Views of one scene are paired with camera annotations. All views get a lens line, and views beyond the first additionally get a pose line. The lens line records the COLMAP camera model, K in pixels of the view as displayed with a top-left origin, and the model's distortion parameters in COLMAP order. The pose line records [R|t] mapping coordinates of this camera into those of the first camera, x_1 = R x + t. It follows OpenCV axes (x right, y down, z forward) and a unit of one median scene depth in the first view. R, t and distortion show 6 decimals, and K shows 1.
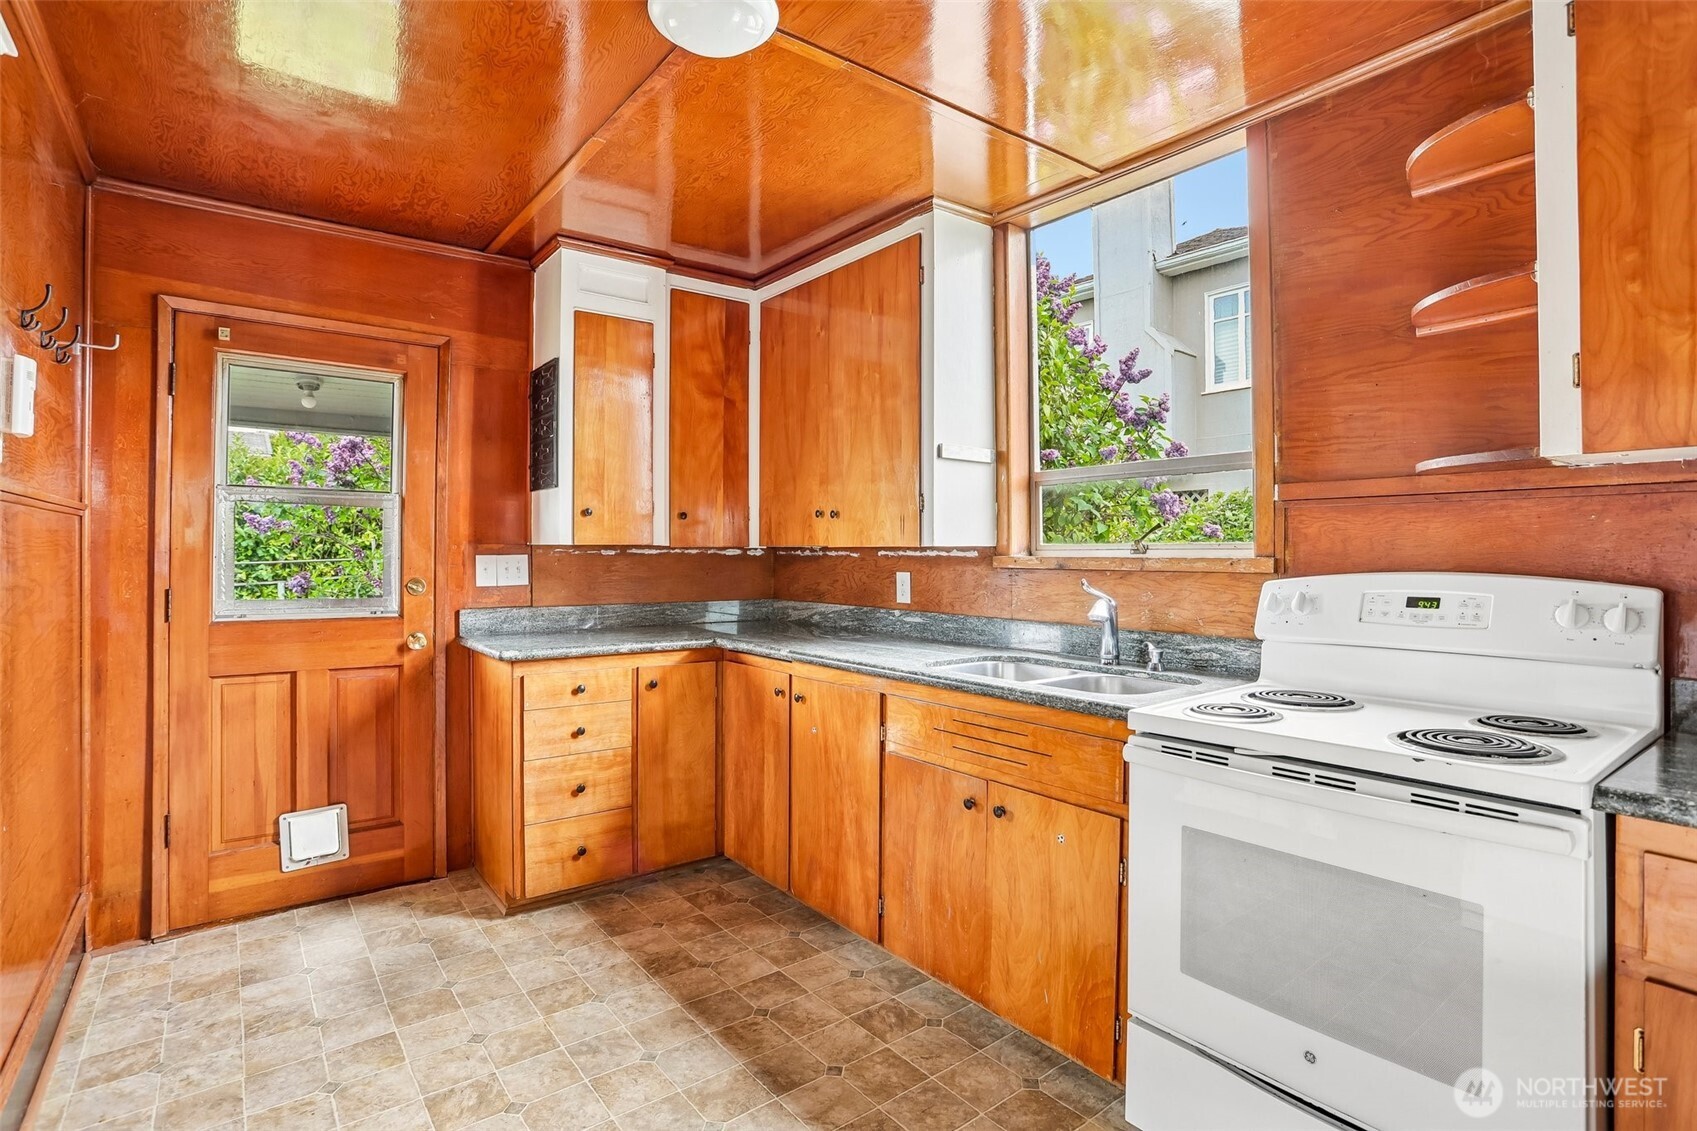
lens RADIAL K [[855.4, 0, 848.5], [0, 855.4, 565.5], [0, 0, 1]] dist [-0.038351, 0.000232]
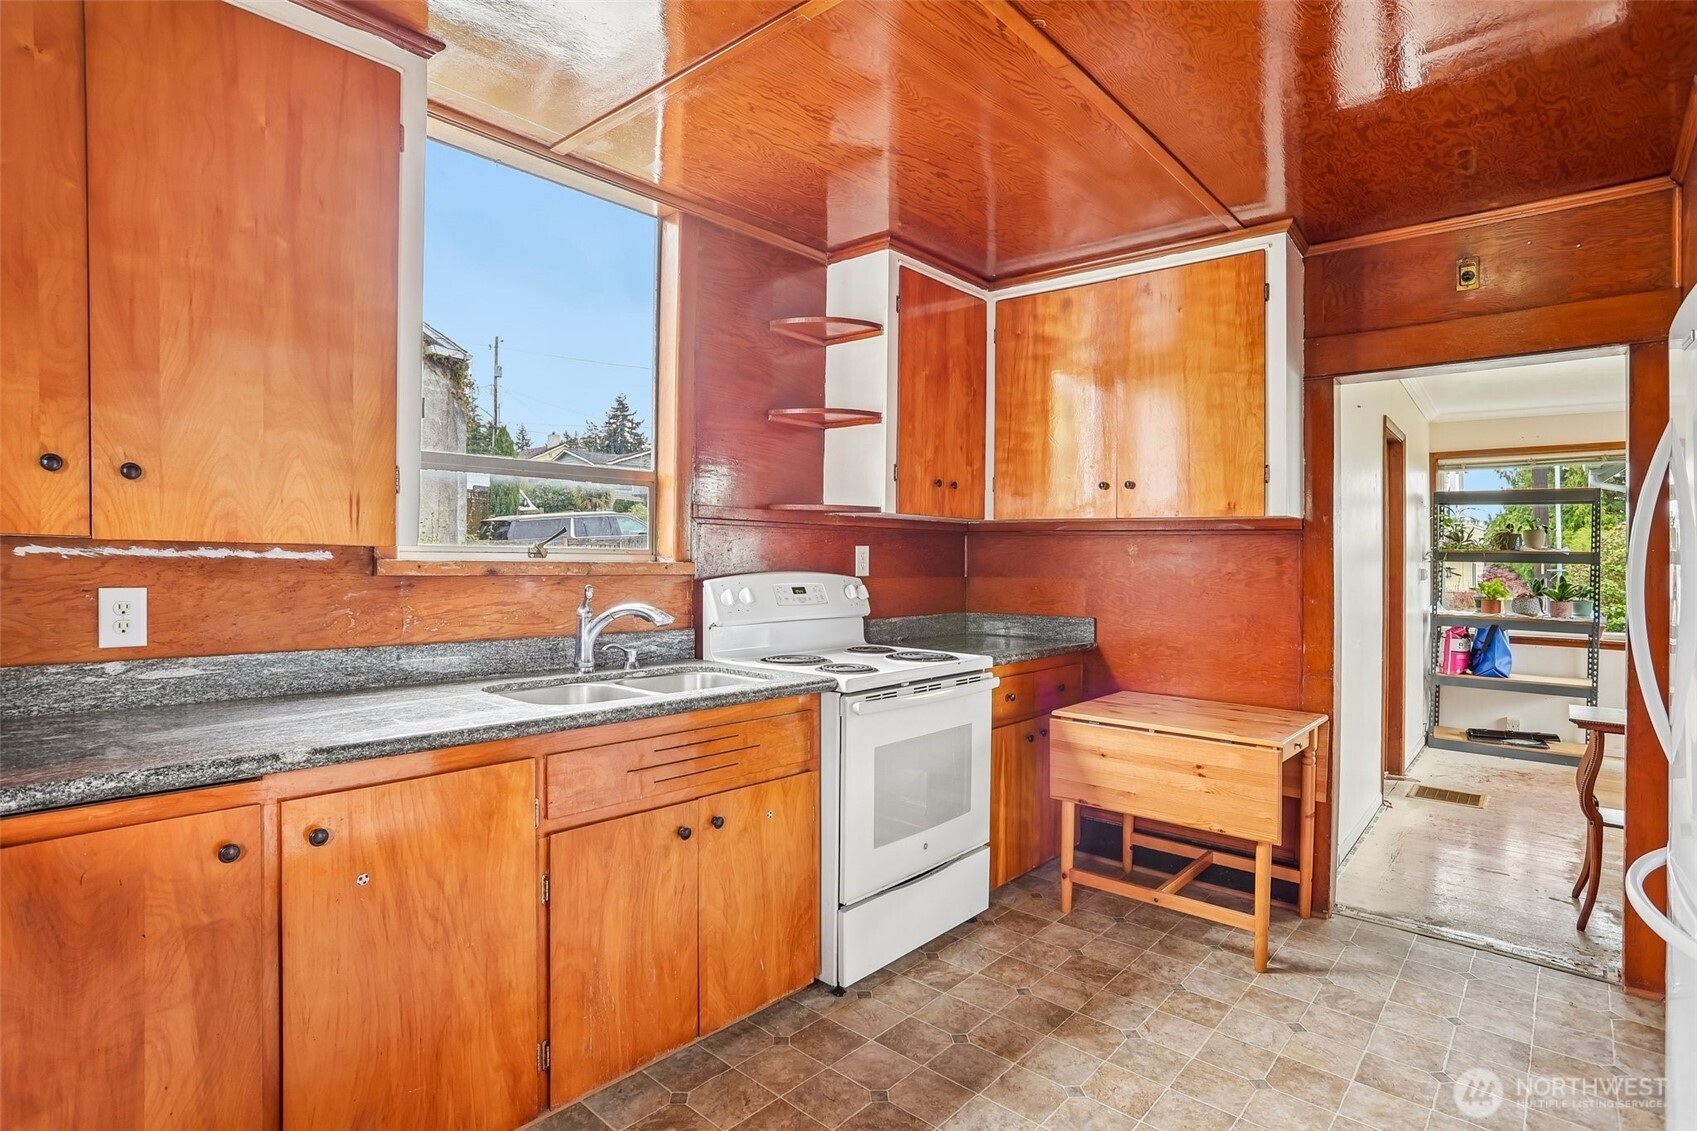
lens RADIAL K [[830.9, 0, 844.8], [0, 830.9, 547.8], [0, 0, 1]] dist [-0.038679, 0.000107]
pose [[-0.183002, 0.009370, 0.983068, -0.797022], [-0.001677, 0.999950, -0.009843, -0.020235], [-0.983111, -0.003450, -0.182977, 1.032215]]
